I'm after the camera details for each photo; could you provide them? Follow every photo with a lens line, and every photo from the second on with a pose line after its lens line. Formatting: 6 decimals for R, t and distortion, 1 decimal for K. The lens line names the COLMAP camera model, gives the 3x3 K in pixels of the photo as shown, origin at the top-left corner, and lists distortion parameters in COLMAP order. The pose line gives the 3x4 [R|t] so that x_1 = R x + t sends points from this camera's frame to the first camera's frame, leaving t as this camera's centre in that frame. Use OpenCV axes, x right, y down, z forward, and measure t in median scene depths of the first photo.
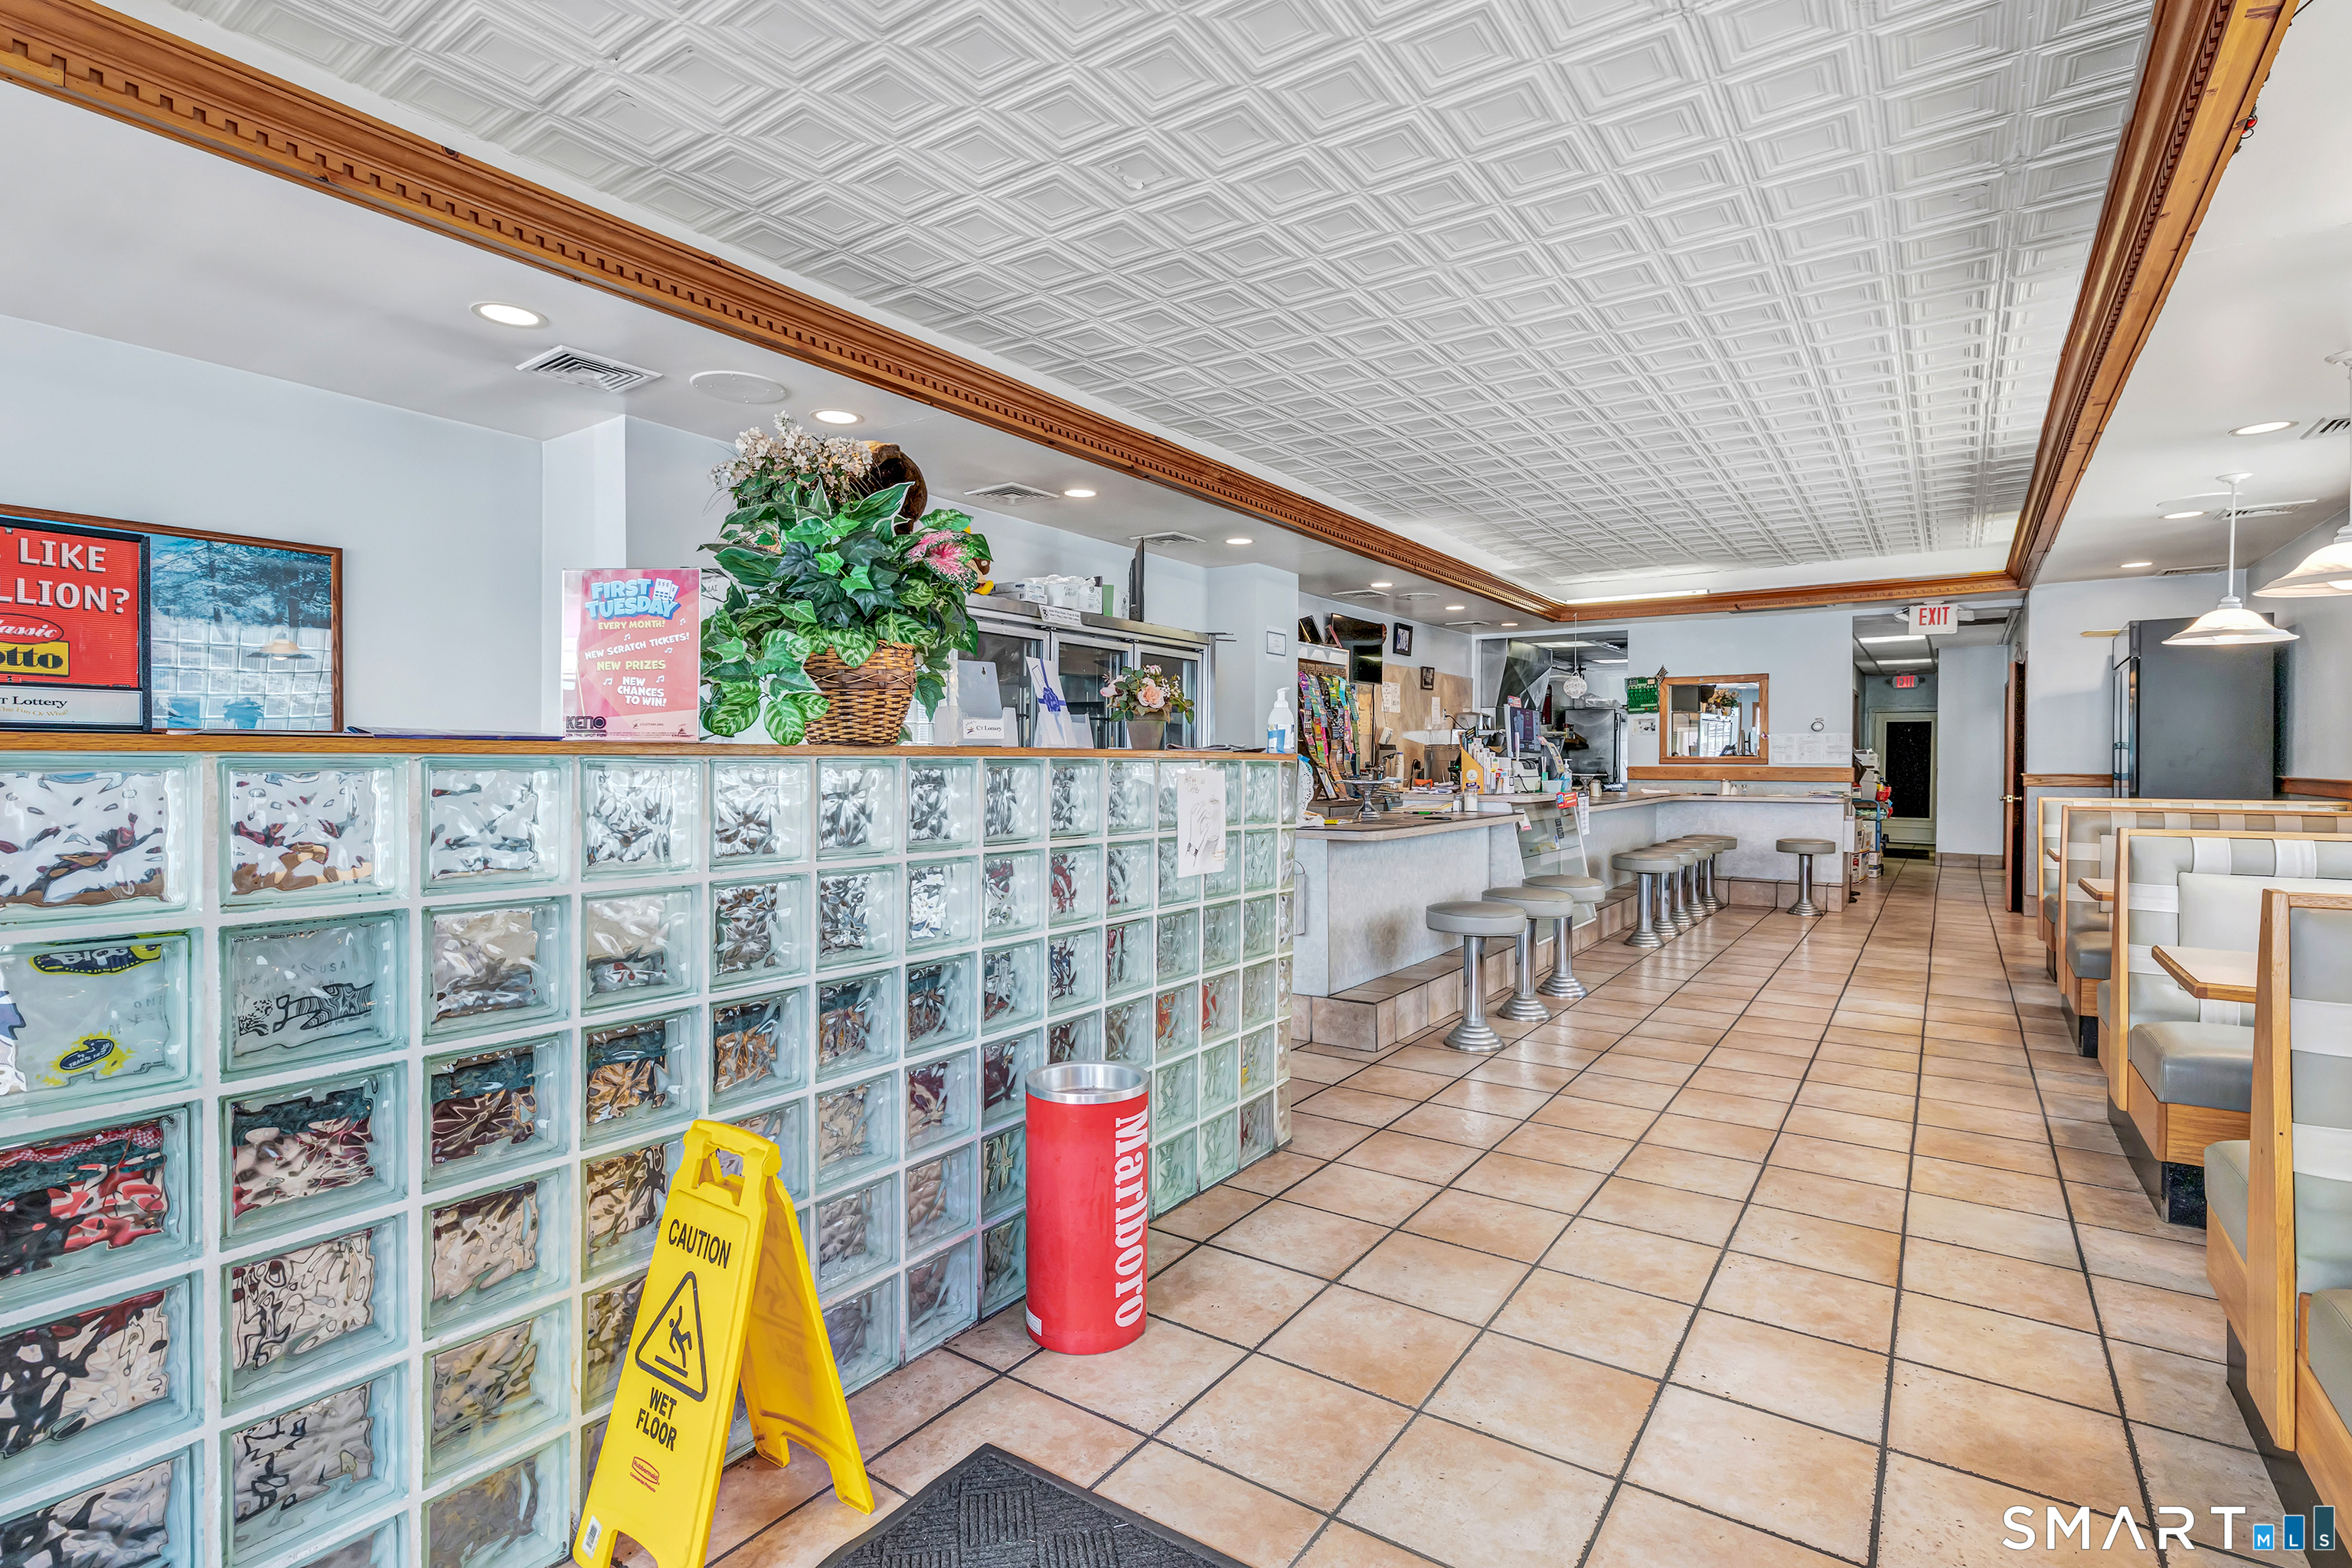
lens RADIAL K [[1106.7, 0, 1168.0], [0, 1106.7, 755.7], [0, 0, 1]] dist [-0.011832, 0.000788]
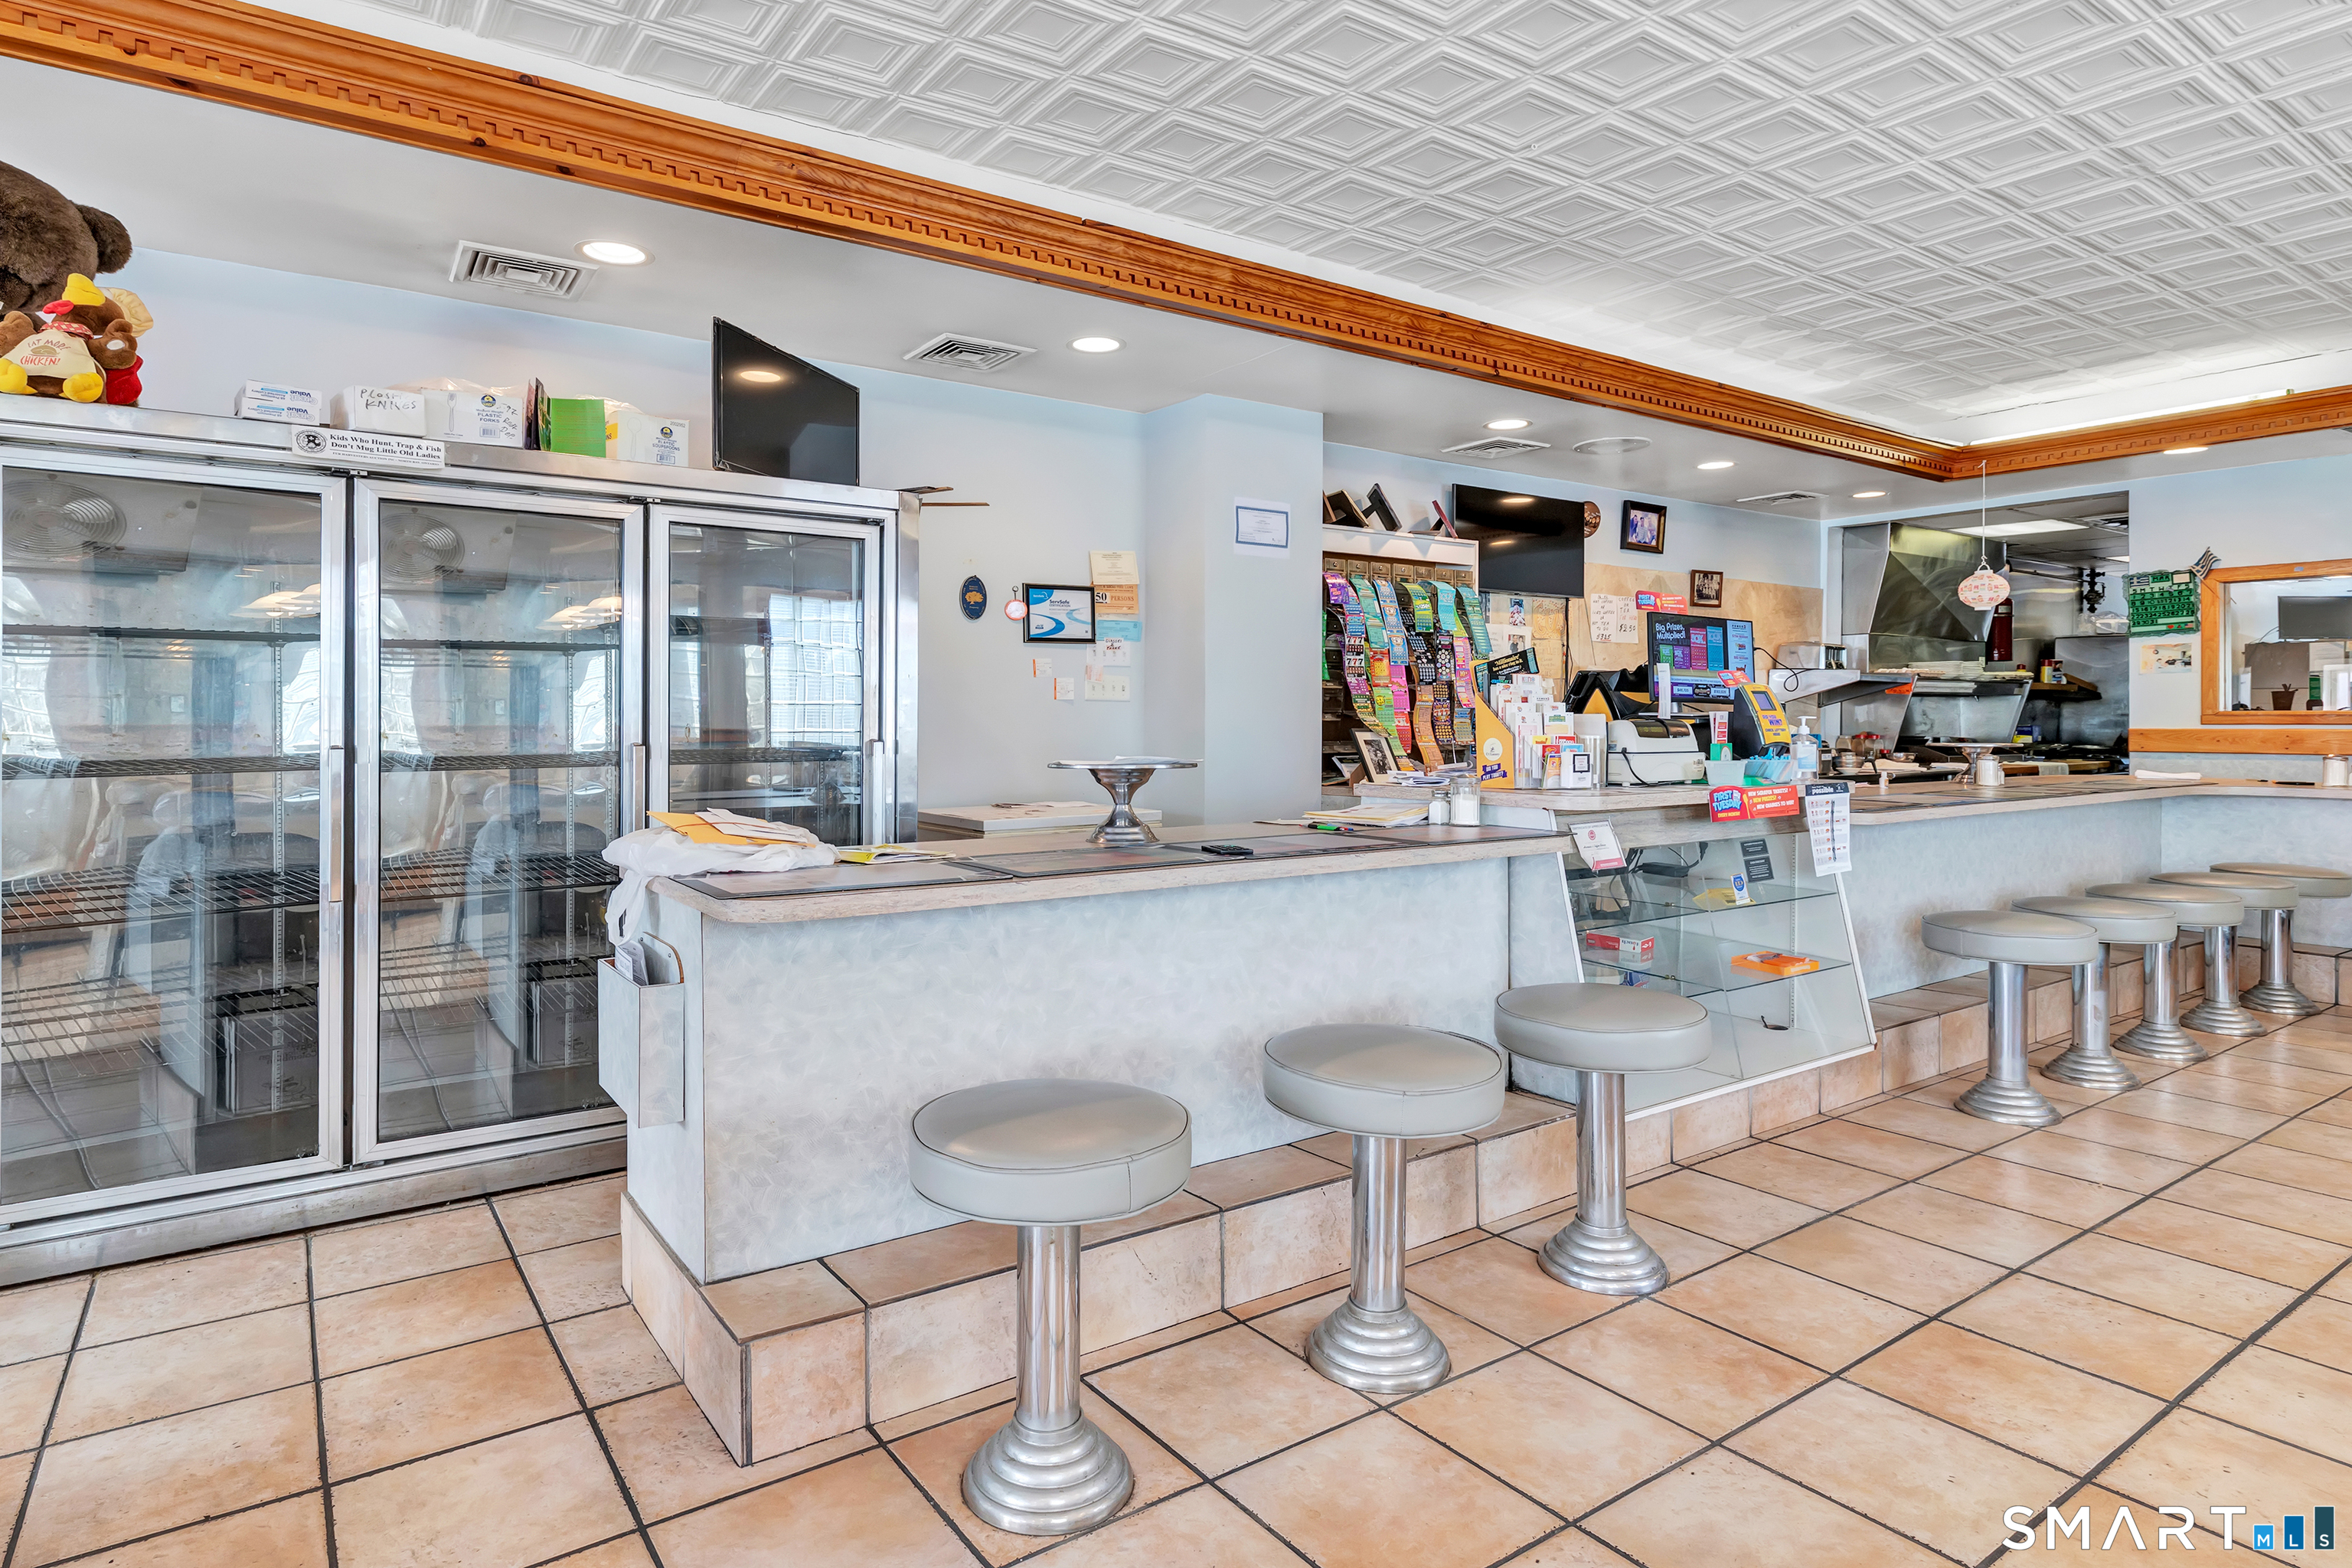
lens RADIAL K [[1136.3, 0, 1183.7], [0, 1136.3, 701.6], [0, 0, 1]] dist [0.002747, 0.000387]
pose [[0.922585, -0.010476, -0.385652, 0.225817], [0.005130, 0.999876, -0.014889, 0.001709], [0.385761, 0.011759, 0.922524, 0.317596]]
